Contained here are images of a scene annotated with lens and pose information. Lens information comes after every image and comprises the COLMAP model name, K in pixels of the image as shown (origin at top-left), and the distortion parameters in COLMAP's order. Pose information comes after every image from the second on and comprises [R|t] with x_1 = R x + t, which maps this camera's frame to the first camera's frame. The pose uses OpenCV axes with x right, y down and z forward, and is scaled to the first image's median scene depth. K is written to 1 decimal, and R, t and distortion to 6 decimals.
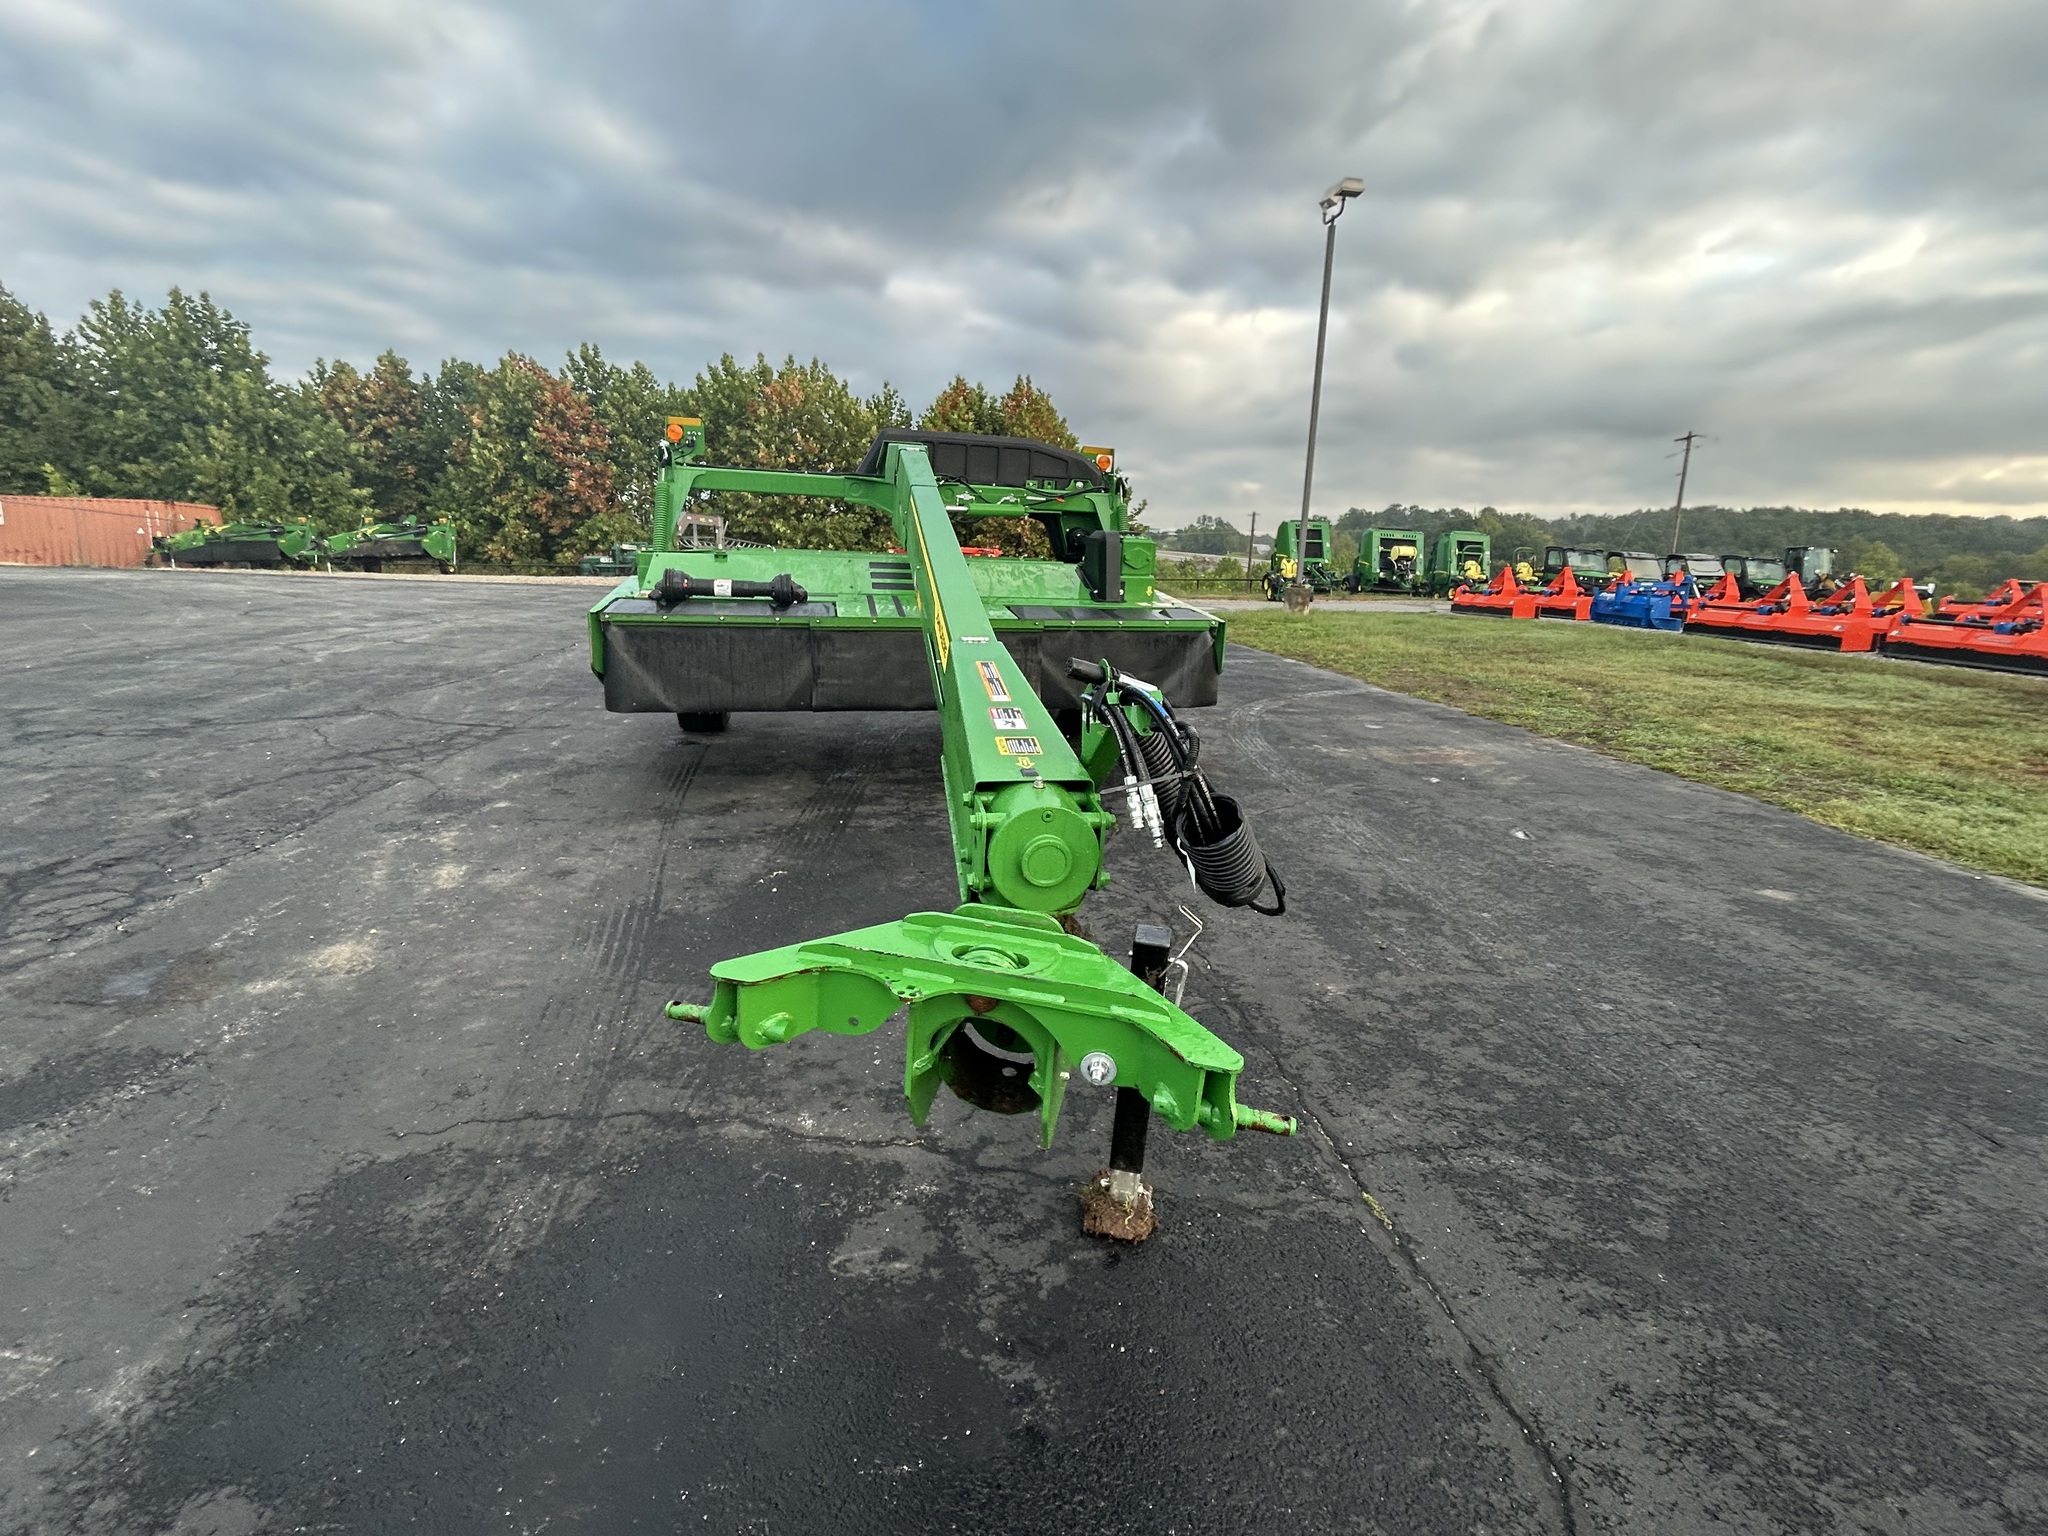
lens RADIAL K [[963.5, 0, 1024.6], [0, 963.5, 766.0], [0, 0, 1]] dist [-0.001898, 0.001225]
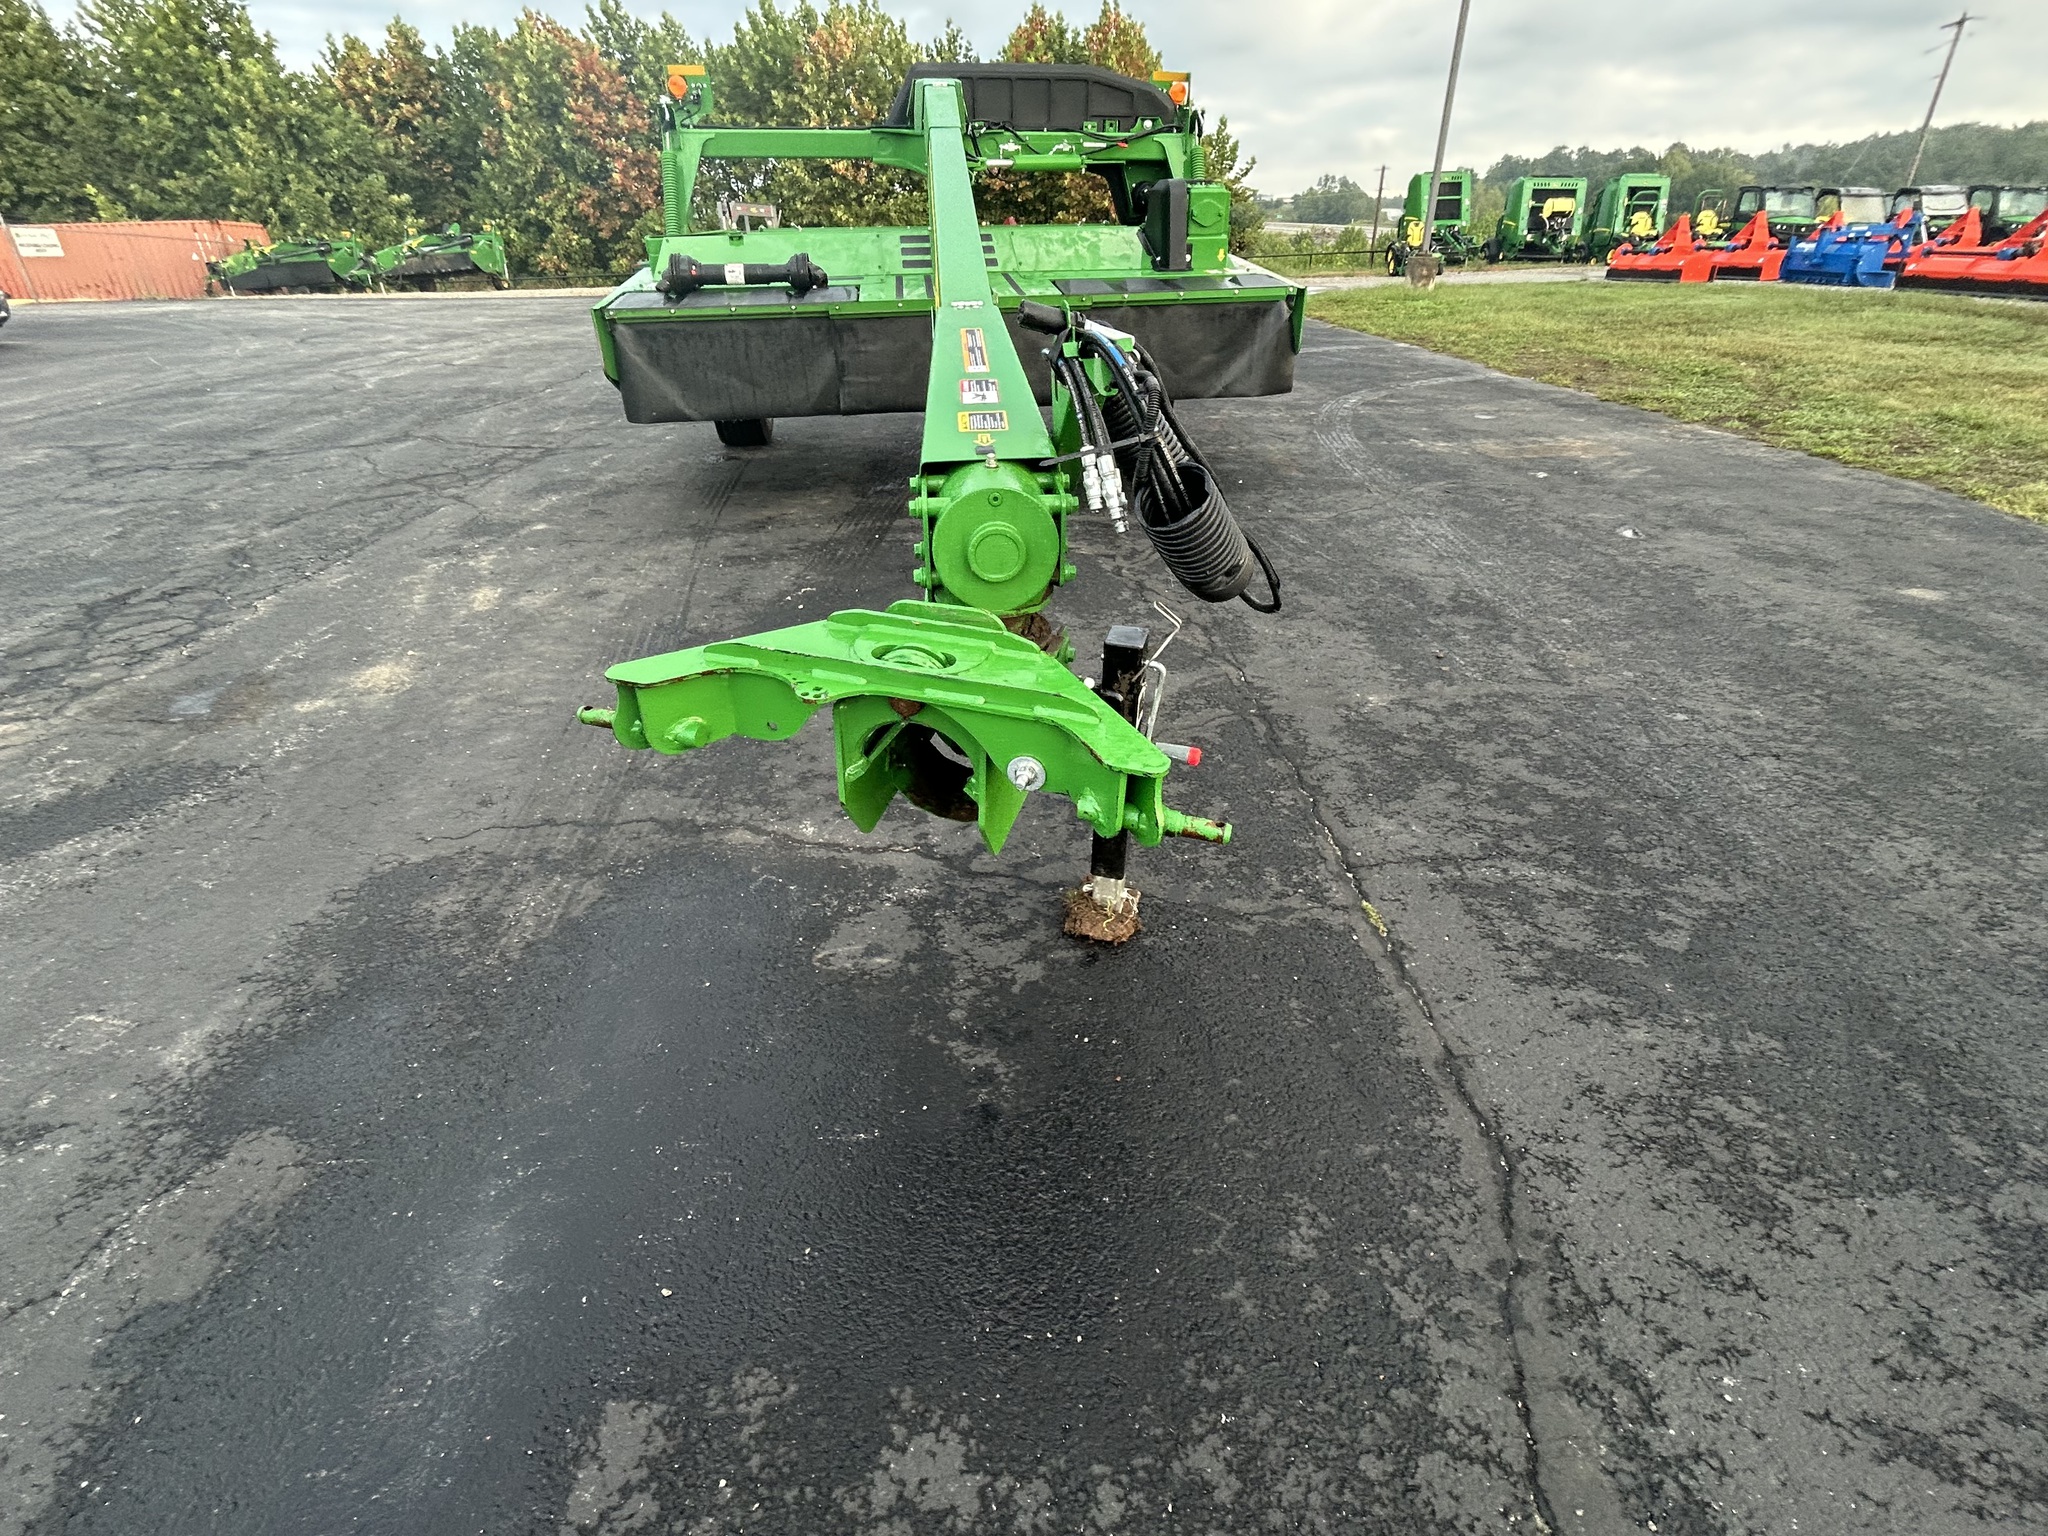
lens RADIAL K [[963.3, 0, 1022.4], [0, 963.3, 769.8], [0, 0, 1]] dist [-0.001435, 0.000824]
pose [[0.995081, -0.000642, -0.099061, 0.038324], [0.028656, 0.959093, 0.281636, 0.012303], [0.094828, -0.283090, 0.954394, 0.029366]]
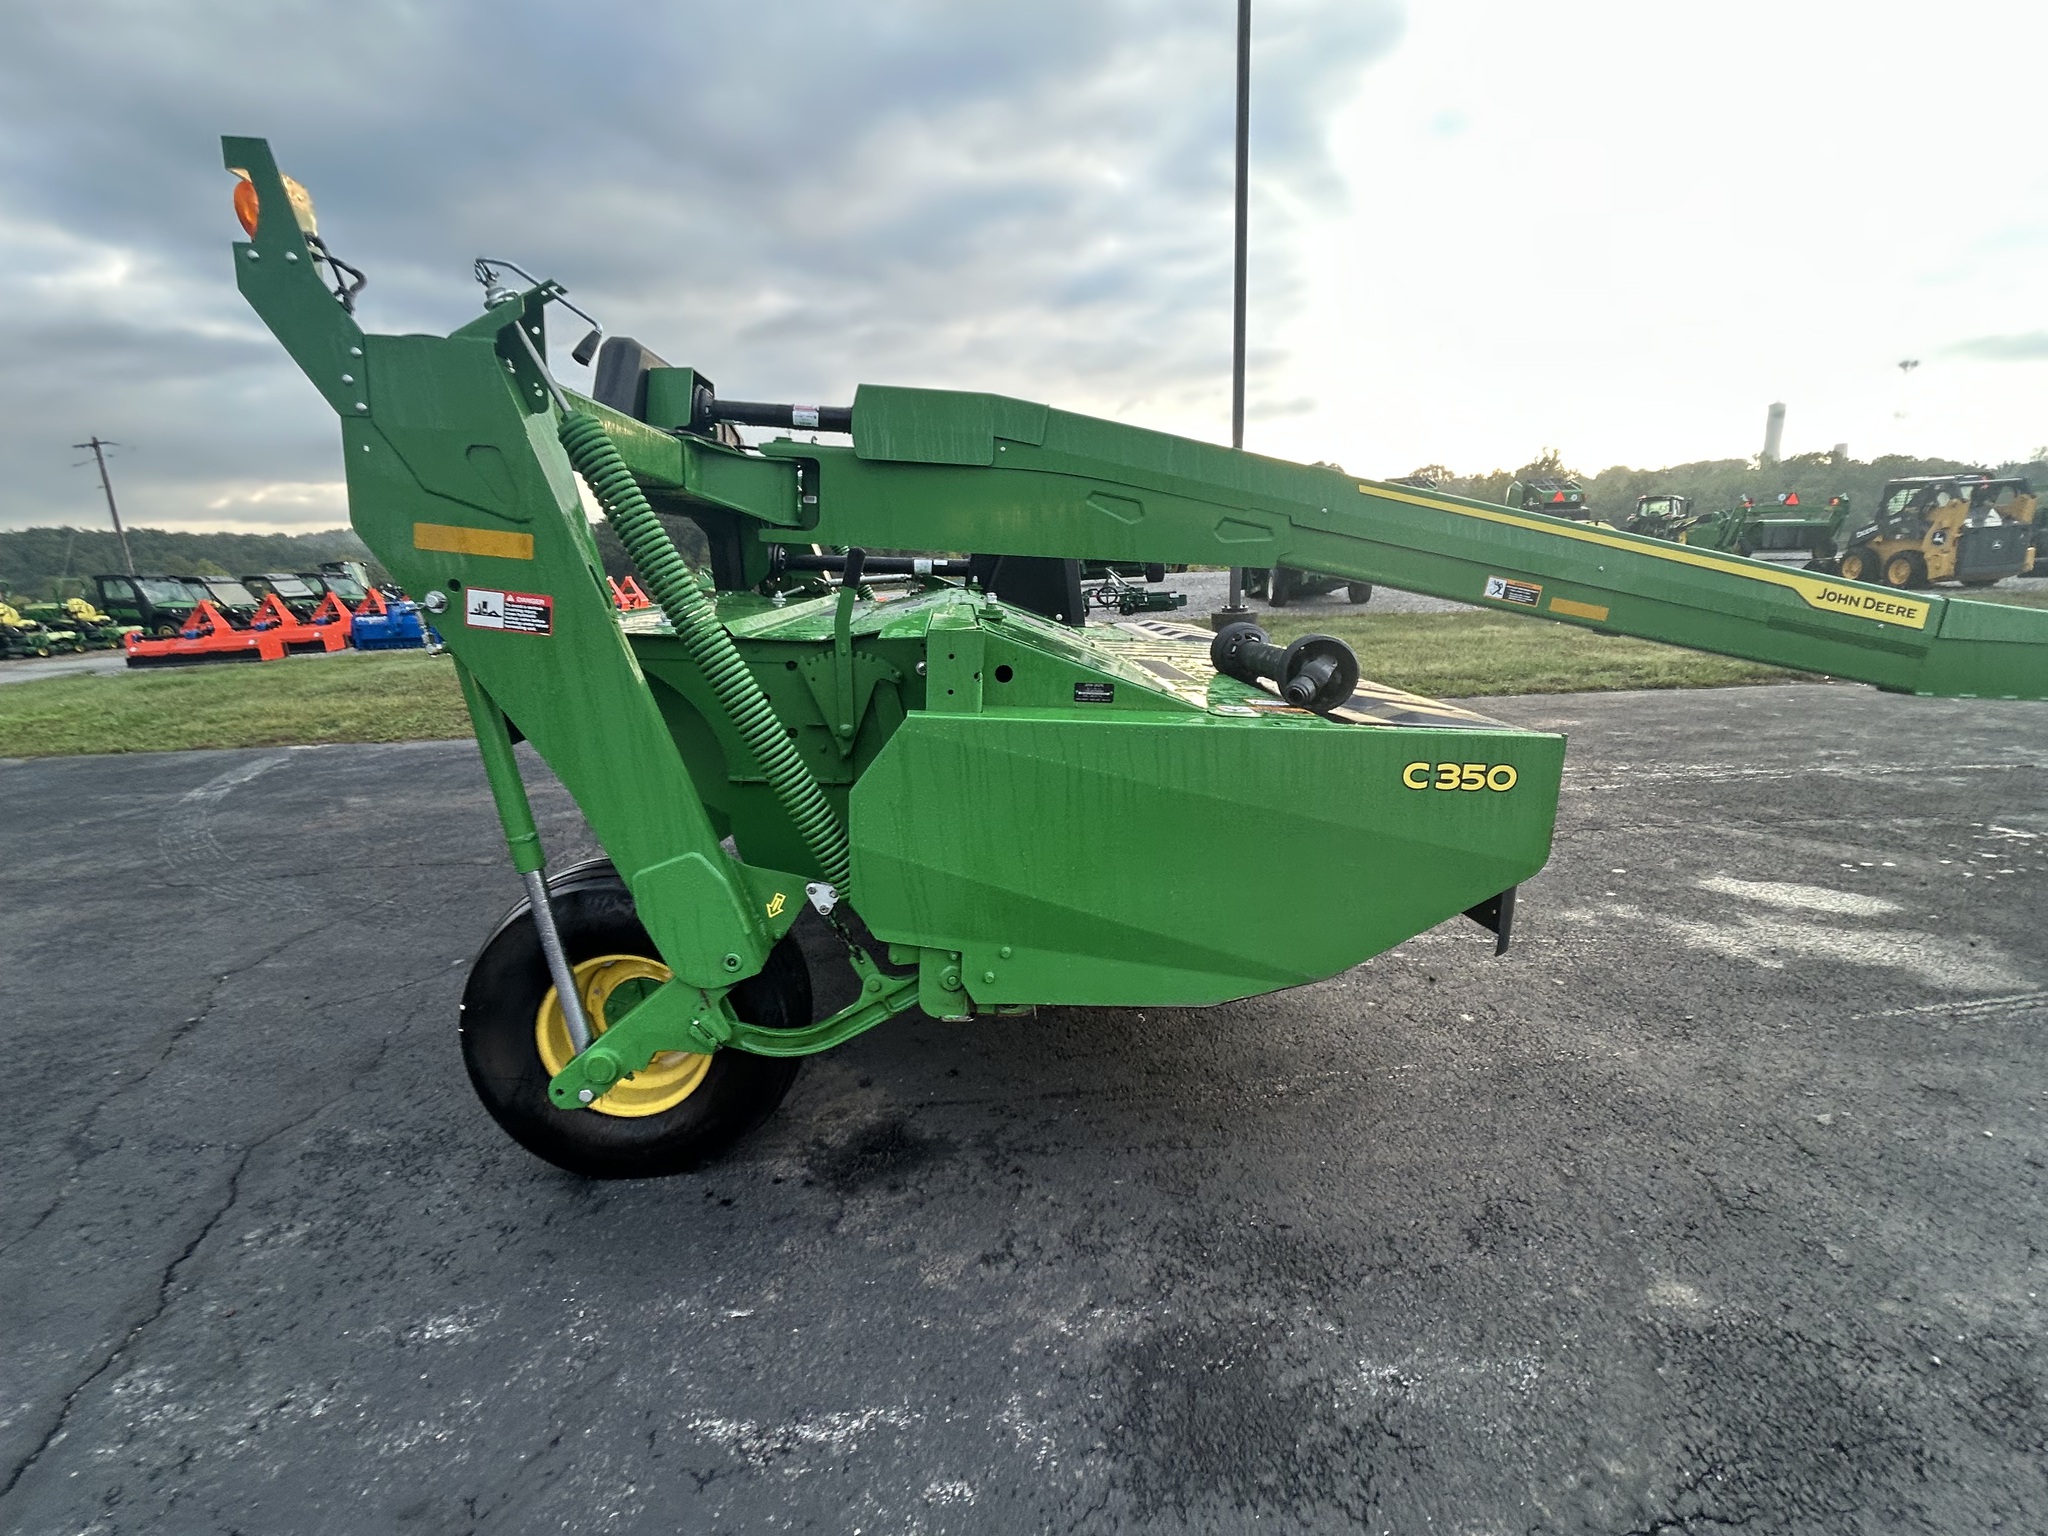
lens RADIAL K [[963.5, 0, 1024.6], [0, 963.5, 766.0], [0, 0, 1]] dist [-0.001898, 0.001225]
pose [[0.136750, -0.248817, 0.958848, -0.719962], [0.266274, 0.941550, 0.206353, -0.239792], [-0.954148, 0.227097, 0.195011, 0.918071]]
